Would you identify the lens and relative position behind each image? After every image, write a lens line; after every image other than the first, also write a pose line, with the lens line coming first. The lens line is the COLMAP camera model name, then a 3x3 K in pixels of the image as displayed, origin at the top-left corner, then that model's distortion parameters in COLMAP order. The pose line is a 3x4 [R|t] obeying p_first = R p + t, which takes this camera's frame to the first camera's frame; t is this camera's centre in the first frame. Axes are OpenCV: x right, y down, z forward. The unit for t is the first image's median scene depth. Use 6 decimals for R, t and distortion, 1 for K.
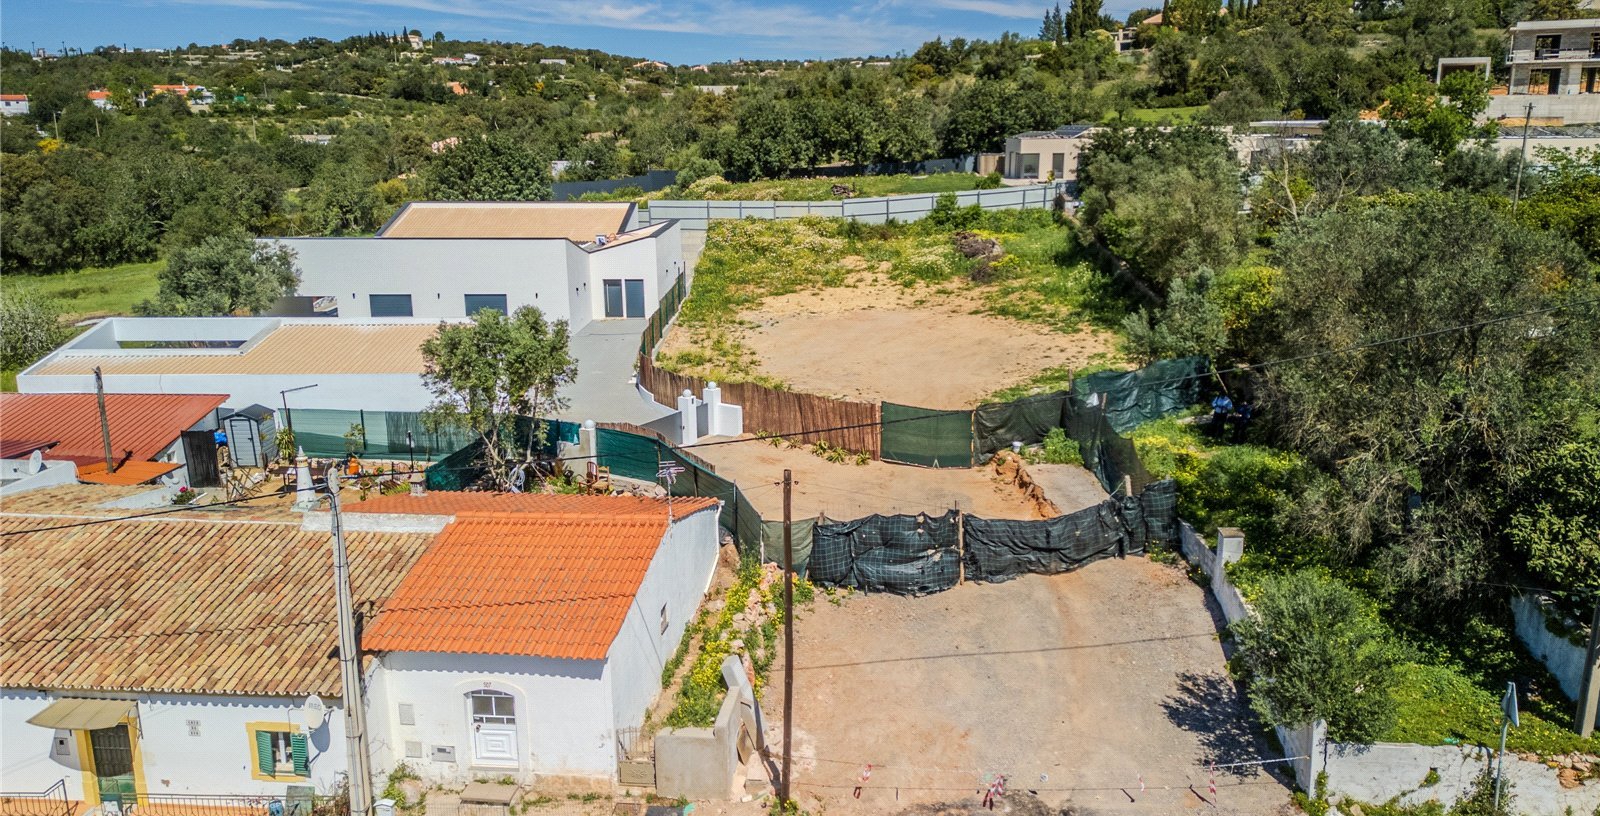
lens RADIAL K [[1098.0, 0, 804.7], [0, 1098.0, 413.3], [0, 0, 1]] dist [0.092126, -0.088371]
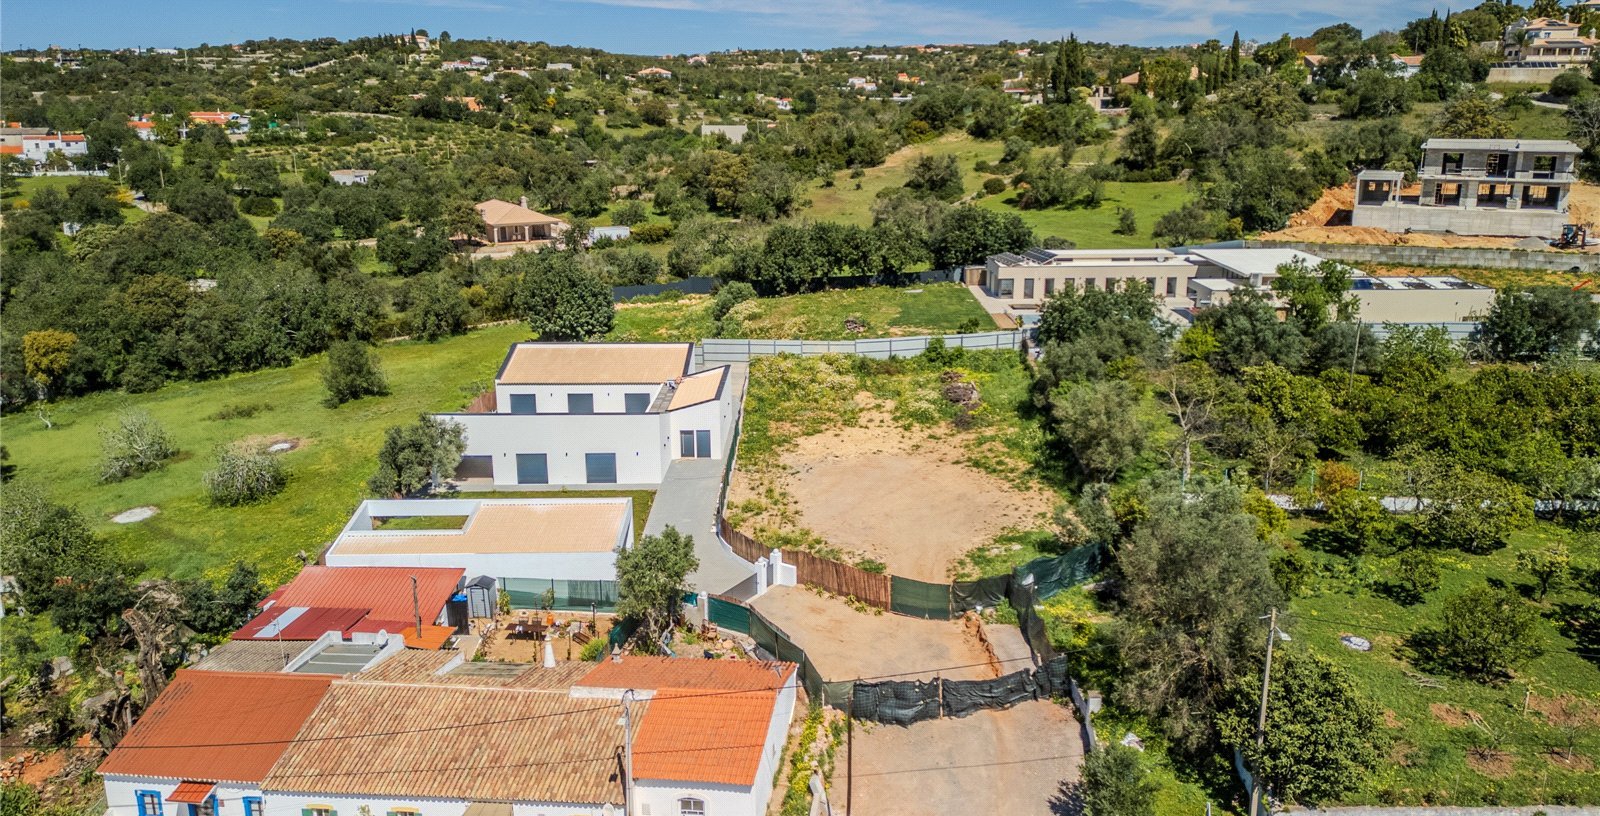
lens RADIAL K [[1098.0, 0, 802.6], [0, 1098.0, 413.2], [0, 0, 1]] dist [0.092126, -0.088371]
pose [[0.999998, 0.000989, 0.001923, -0.034166], [-0.001025, 0.999823, 0.018803, -0.159688], [-0.001904, -0.018805, 0.999821, -0.319465]]
